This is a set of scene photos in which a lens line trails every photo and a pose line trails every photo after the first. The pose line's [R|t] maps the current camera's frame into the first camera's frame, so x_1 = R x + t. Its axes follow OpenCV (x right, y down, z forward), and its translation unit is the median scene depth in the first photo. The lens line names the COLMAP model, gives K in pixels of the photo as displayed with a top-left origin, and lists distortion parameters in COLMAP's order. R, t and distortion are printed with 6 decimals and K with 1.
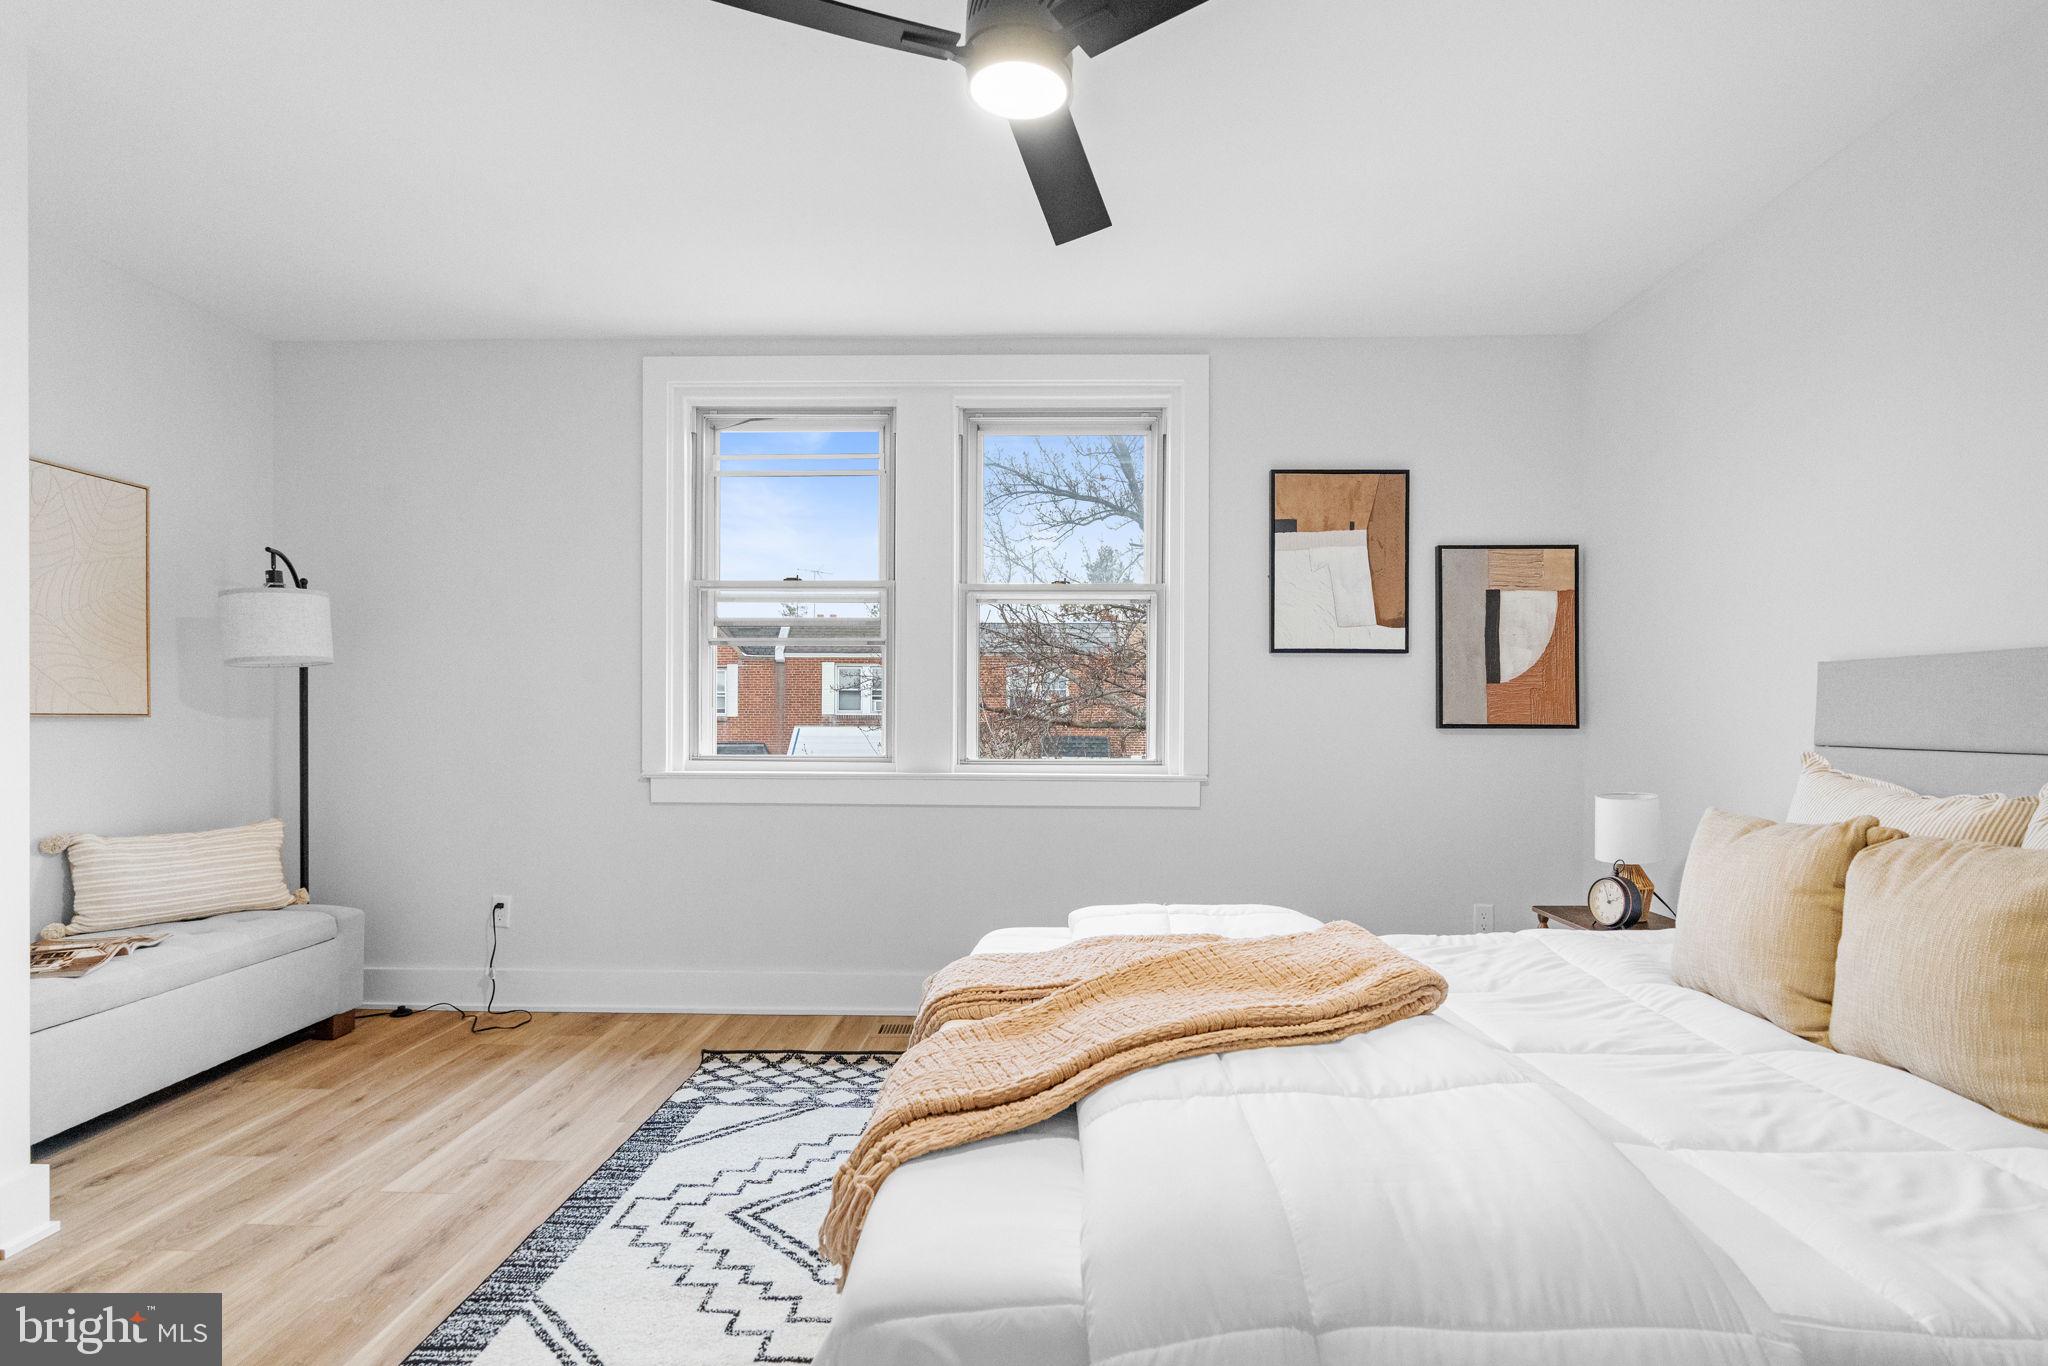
lens RADIAL K [[987.3, 0, 1028.1], [0, 987.3, 720.3], [0, 0, 1]] dist [-0.004513, 0.000687]
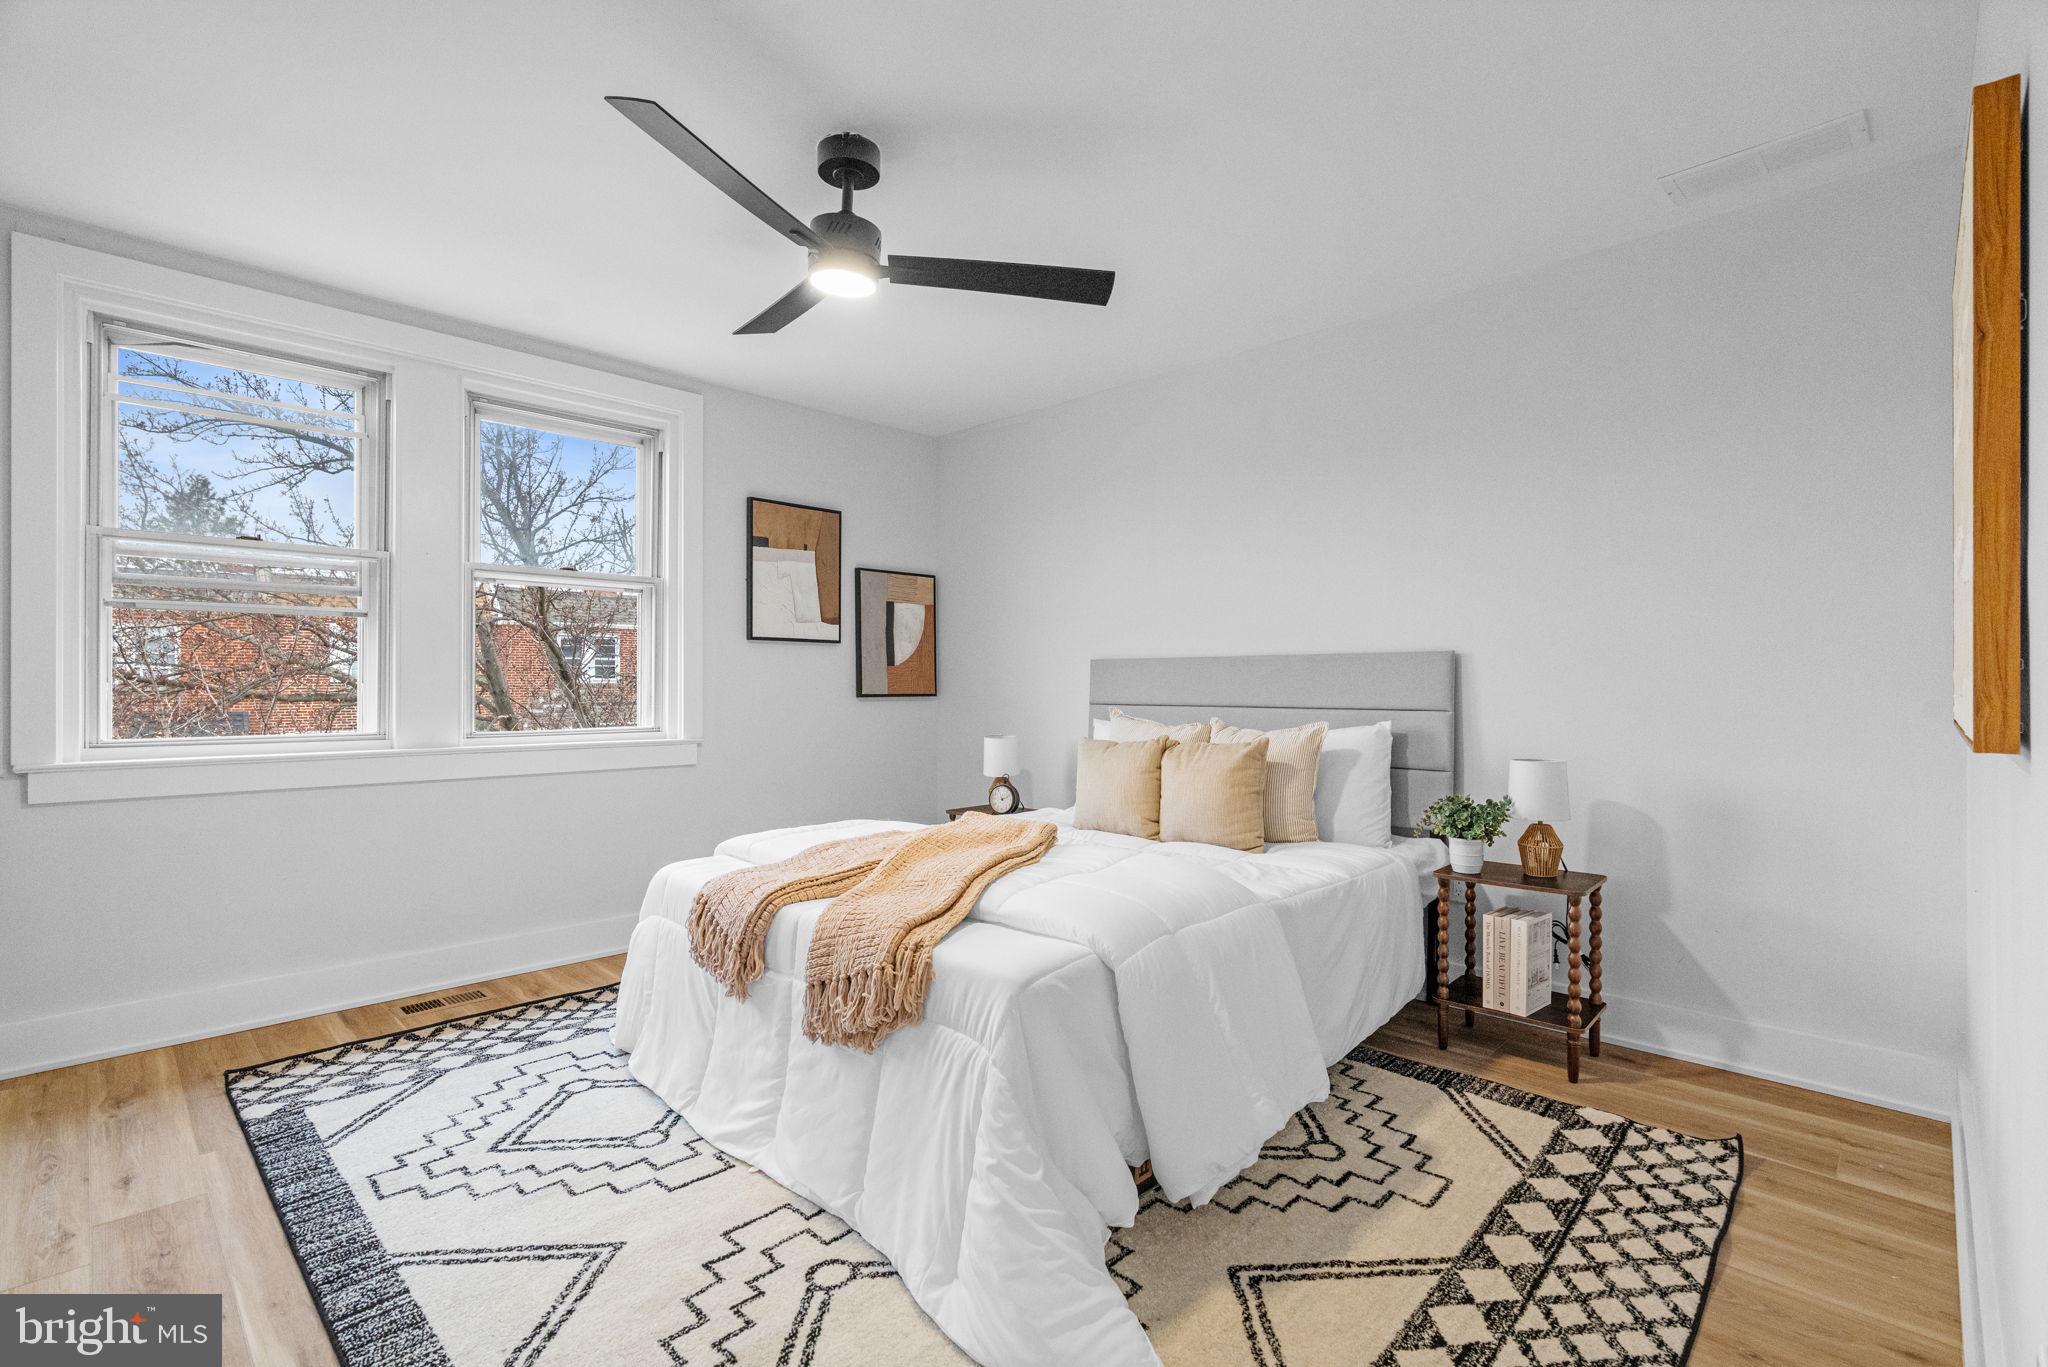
lens RADIAL K [[937.5, 0, 1024.0], [0, 937.5, 683.5], [0, 0, 1]] dist [0.000055, 0.000769]
pose [[0.682702, -0.001900, 0.730694, -0.456578], [0.006001, 0.999977, -0.003007, -0.006756], [-0.730672, 0.006437, 0.682698, -0.100242]]
